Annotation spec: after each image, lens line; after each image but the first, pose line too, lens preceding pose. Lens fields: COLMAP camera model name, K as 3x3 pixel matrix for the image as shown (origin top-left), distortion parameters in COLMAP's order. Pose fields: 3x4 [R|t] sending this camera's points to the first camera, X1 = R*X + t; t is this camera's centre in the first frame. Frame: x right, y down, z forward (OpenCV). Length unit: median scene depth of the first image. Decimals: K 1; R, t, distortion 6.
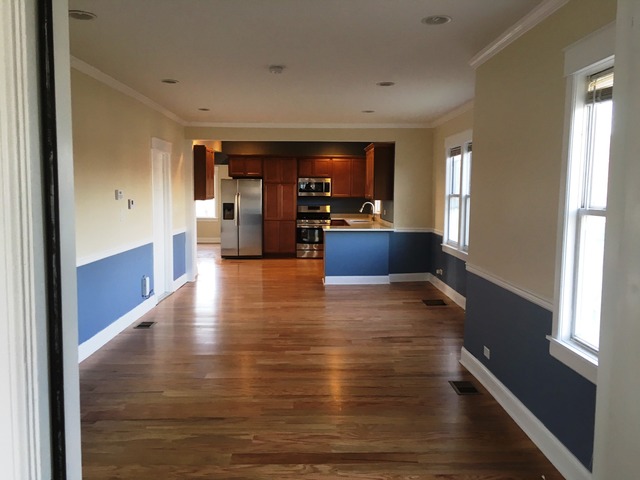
lens RADIAL K [[547.1, 0, 320.0], [0, 547.1, 240.0], [0, 0, 1]] dist [0.044232, -0.003367]
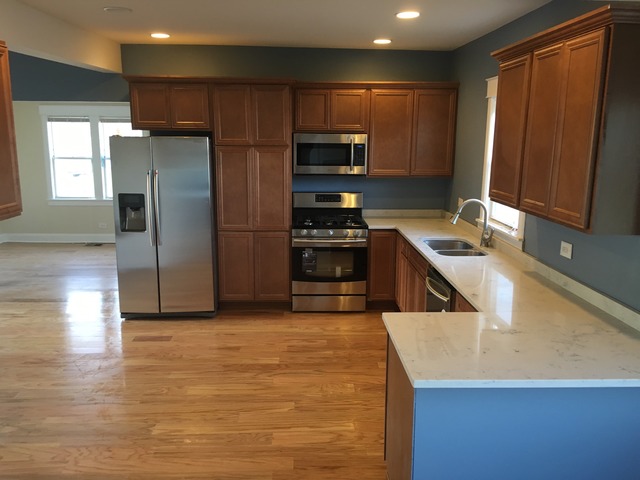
lens RADIAL K [[547.1, 0, 320.0], [0, 547.1, 240.0], [0, 0, 1]] dist [0.044232, -0.003367]
pose [[0.999899, 0.003148, 0.013831, -0.025544], [-0.004825, 0.992401, 0.122950, -0.082850], [-0.013339, -0.123004, 0.992317, 0.554333]]
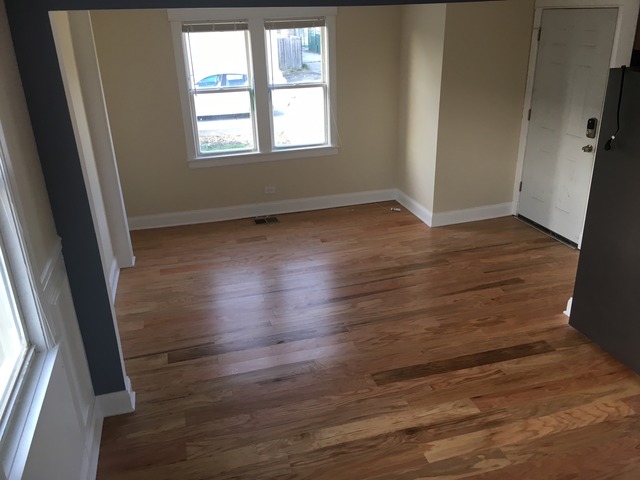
lens RADIAL K [[547.1, 0, 320.0], [0, 547.1, 240.0], [0, 0, 1]] dist [0.044232, -0.003367]
pose [[0.964934, -0.128146, 0.229089, -0.231627], [0.047609, 0.943703, 0.327350, -0.108849], [-0.258140, -0.304964, 0.916712, 0.702659]]
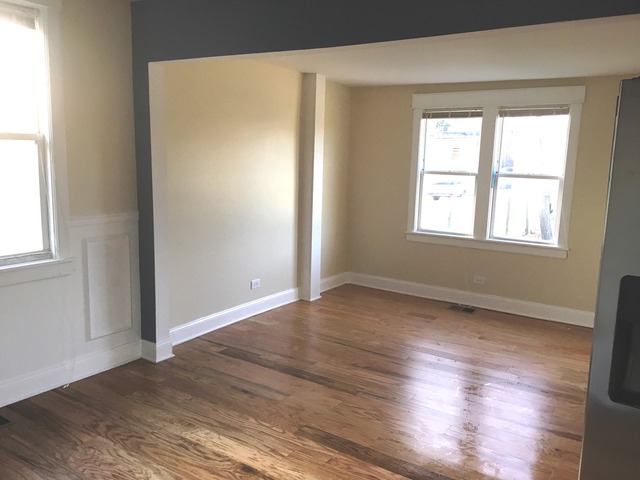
lens RADIAL K [[547.1, 0, 320.0], [0, 547.1, 240.0], [0, 0, 1]] dist [0.044232, -0.003367]
pose [[0.823090, 0.107712, -0.557603, -0.104039], [-0.058902, 0.992745, 0.104822, -0.083864], [0.564849, -0.053434, 0.823463, 0.716372]]
